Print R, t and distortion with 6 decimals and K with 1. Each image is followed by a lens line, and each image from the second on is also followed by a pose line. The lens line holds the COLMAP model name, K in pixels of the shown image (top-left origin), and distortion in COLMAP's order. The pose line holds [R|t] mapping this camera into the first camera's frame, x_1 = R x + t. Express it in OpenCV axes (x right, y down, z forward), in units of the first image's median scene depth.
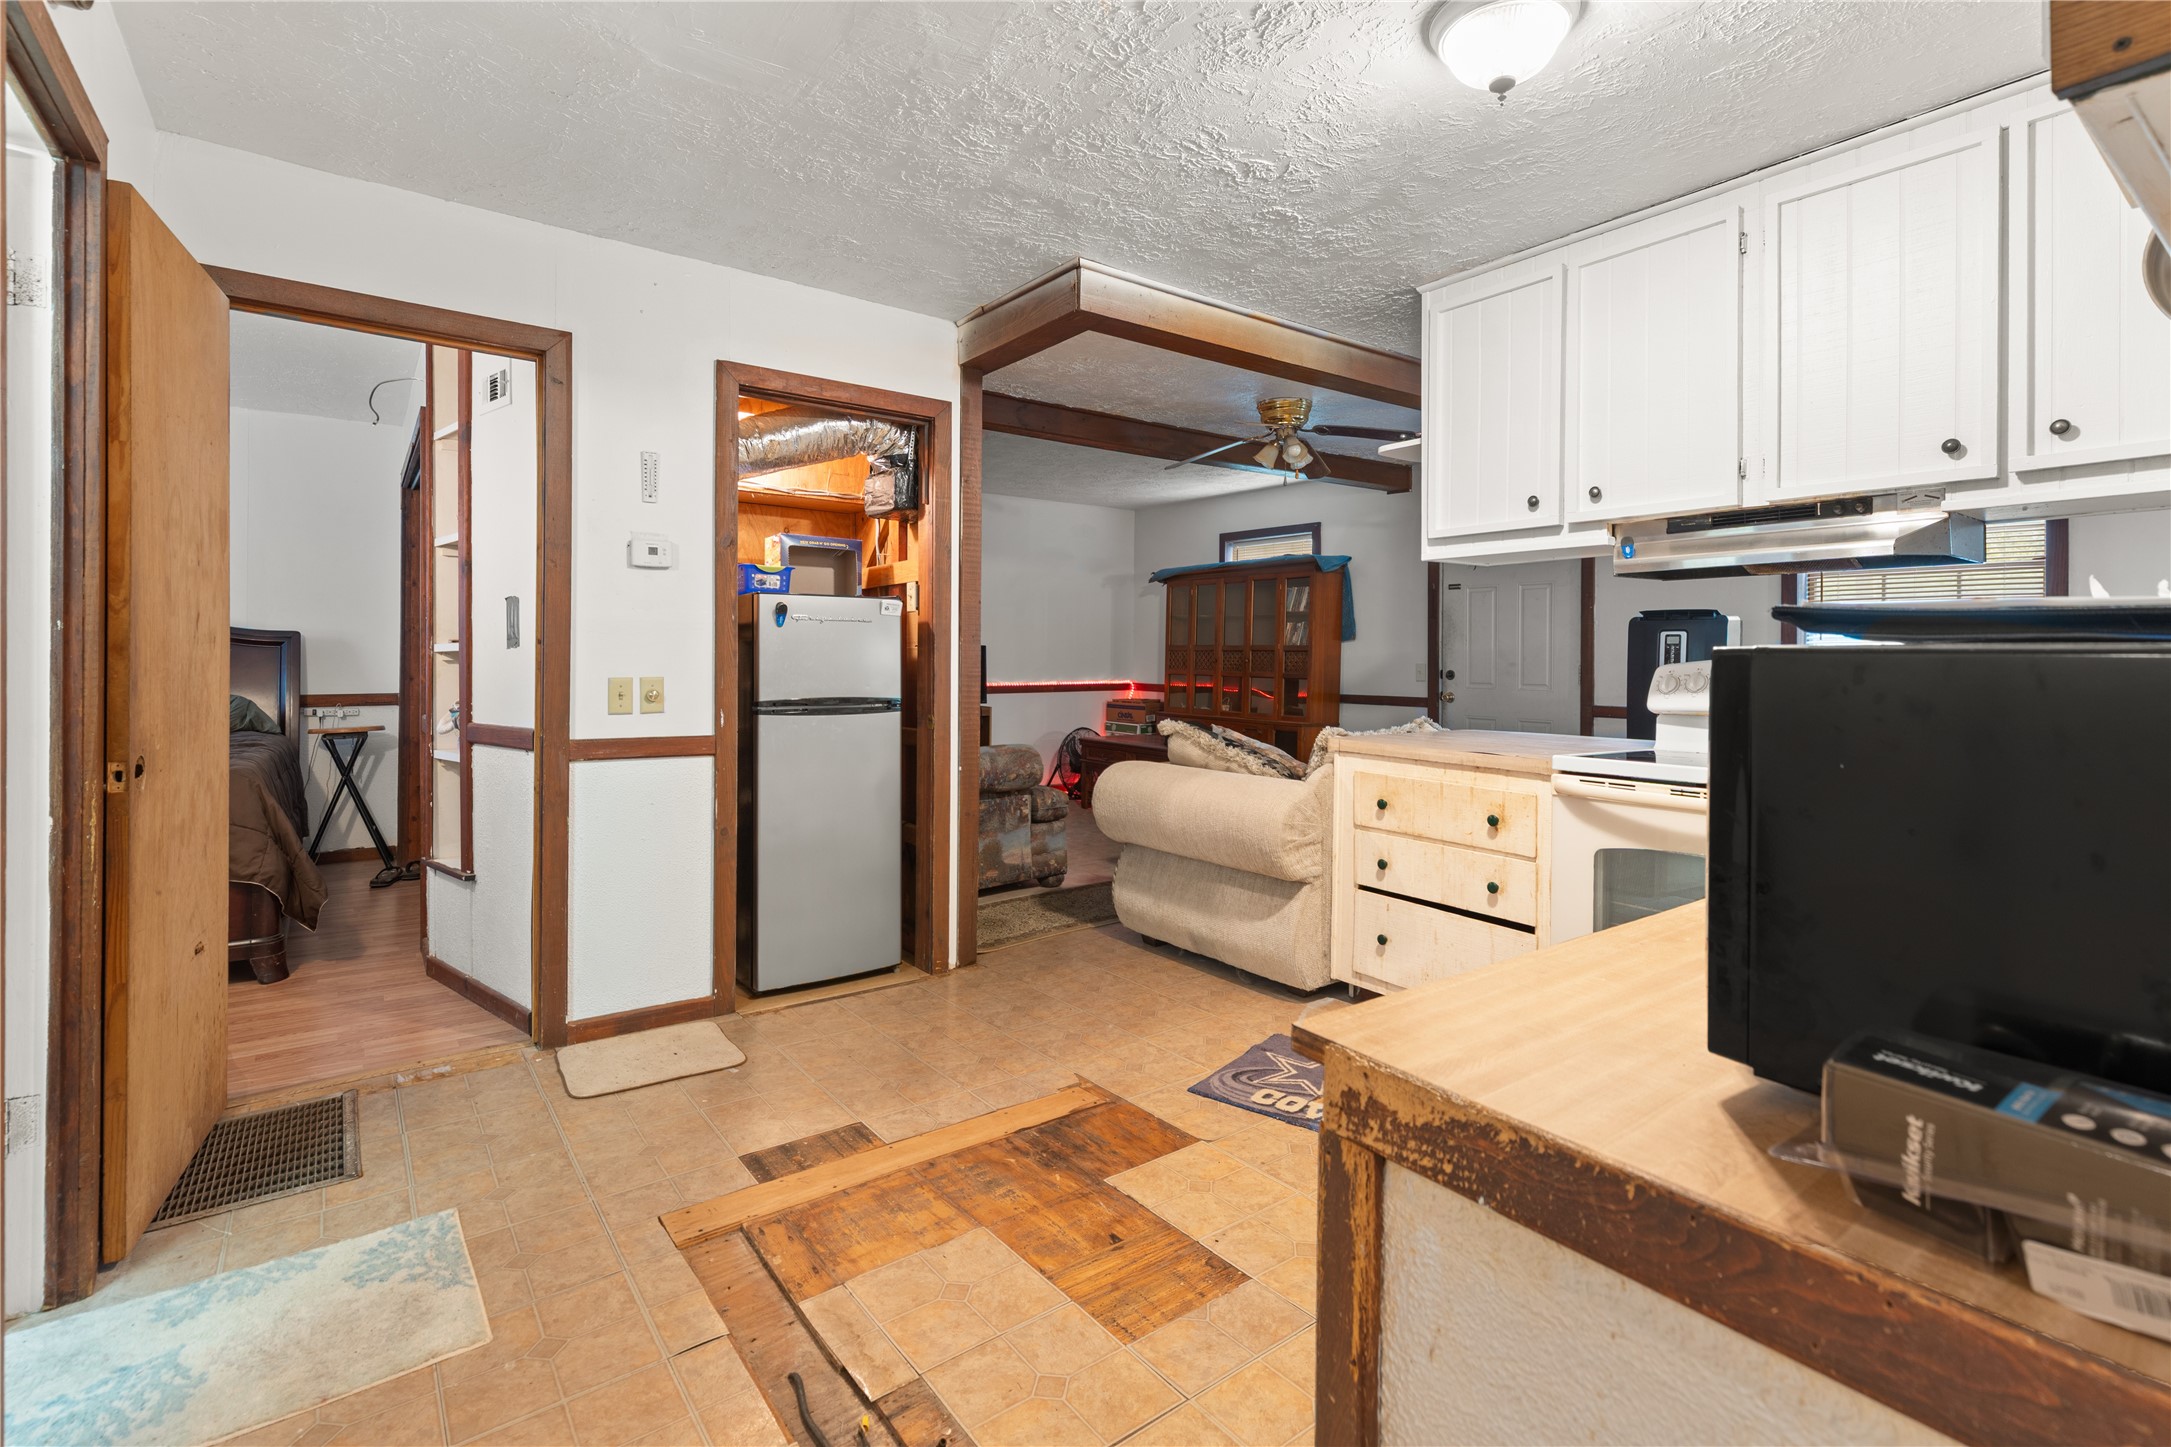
lens RADIAL K [[1006.7, 0, 1120.5], [0, 1006.7, 654.5], [0, 0, 1]] dist [0.002754, -0.001438]
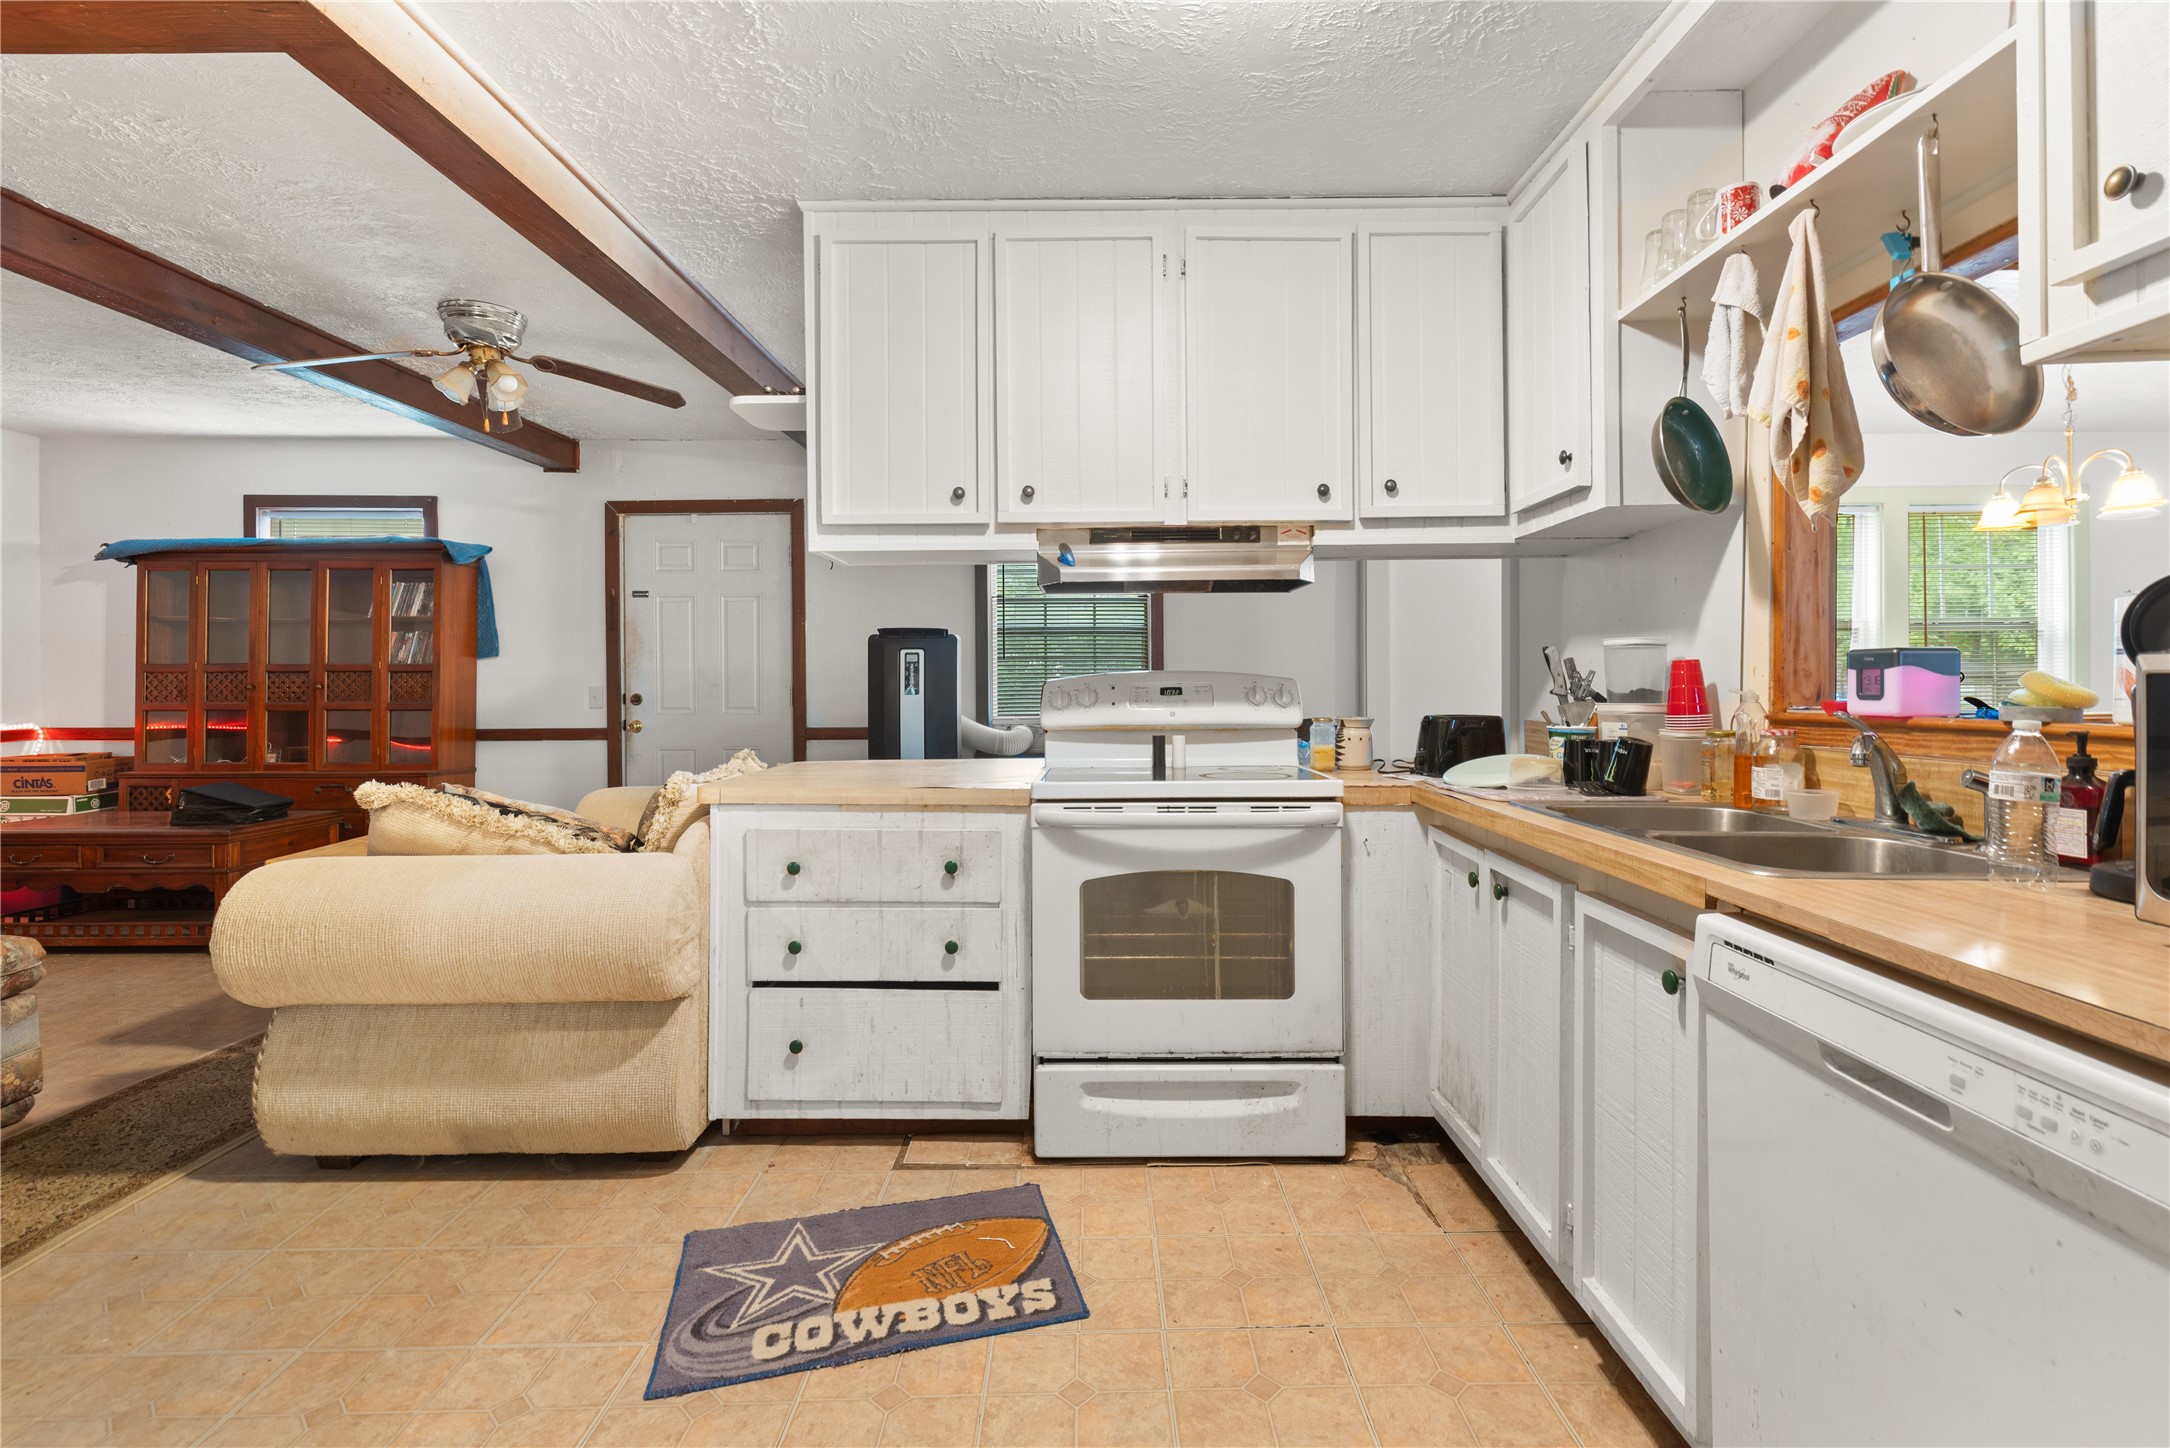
lens RADIAL K [[1006.3, 0, 1100.5], [0, 1006.3, 685.3], [0, 0, 1]] dist [0.002754, -0.001438]
pose [[0.608191, -0.013314, 0.793679, -0.190274], [0.007801, 0.999911, 0.010795, 0.004608], [-0.793752, -0.000374, 0.608241, 0.340777]]
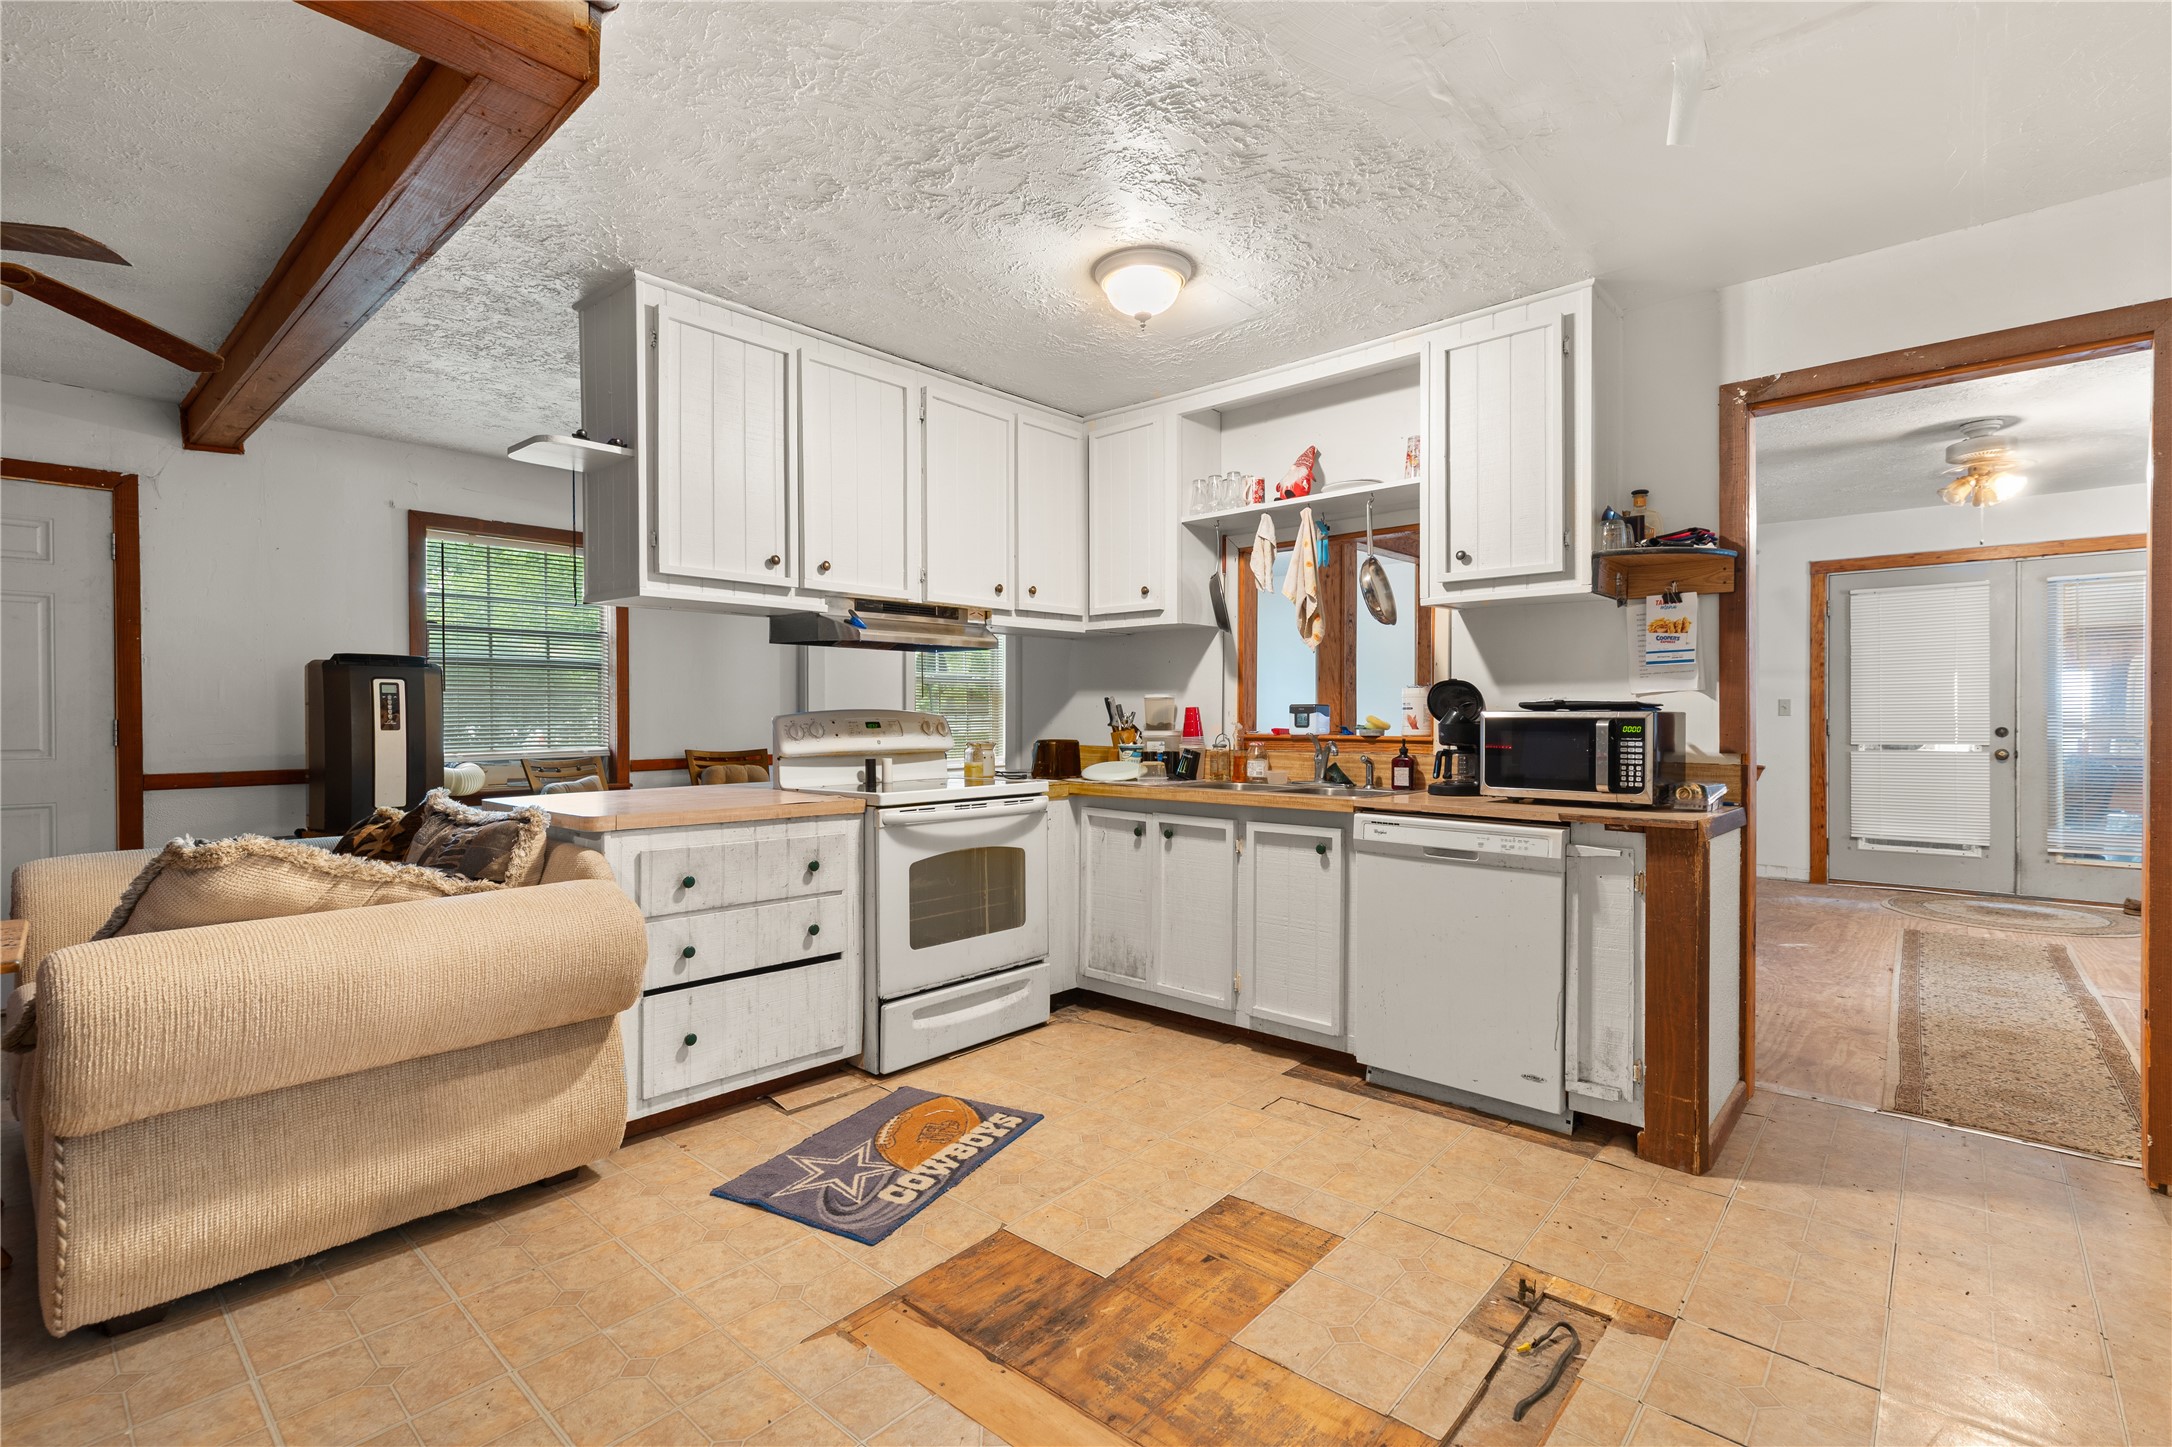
lens RADIAL K [[1007.2, 0, 1065.7], [0, 1007.2, 718.3], [0, 0, 1]] dist [0.002754, -0.001438]
pose [[-0.175530, -0.011331, 0.984409, -0.612738], [-0.004965, 0.999931, 0.010625, -0.000727], [-0.984461, -0.003022, -0.175575, 0.803582]]
